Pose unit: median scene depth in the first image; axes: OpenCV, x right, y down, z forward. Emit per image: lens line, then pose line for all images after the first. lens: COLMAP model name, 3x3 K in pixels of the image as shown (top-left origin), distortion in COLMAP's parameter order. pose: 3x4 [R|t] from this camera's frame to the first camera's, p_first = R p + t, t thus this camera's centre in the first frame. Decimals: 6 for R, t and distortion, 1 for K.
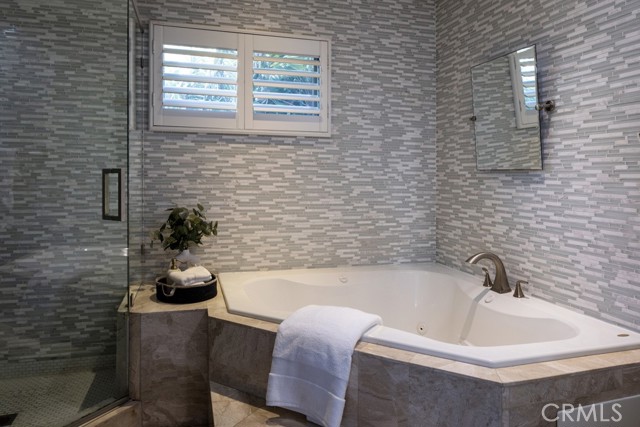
lens RADIAL K [[432.5, 0, 312.6], [0, 432.5, 183.2], [0, 0, 1]] dist [-0.008783, 0.000118]
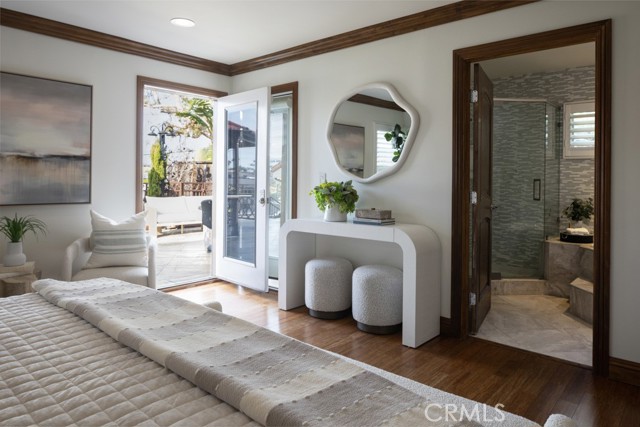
lens RADIAL K [[432.5, 0, 311.9], [0, 432.5, 184.9], [0, 0, 1]] dist [-0.008783, 0.000118]
pose [[0.527449, 0.004857, -0.849573, 0.709269], [-0.016217, 0.999859, -0.004351, 0.022213], [0.849432, 0.016073, 0.527453, -1.032277]]
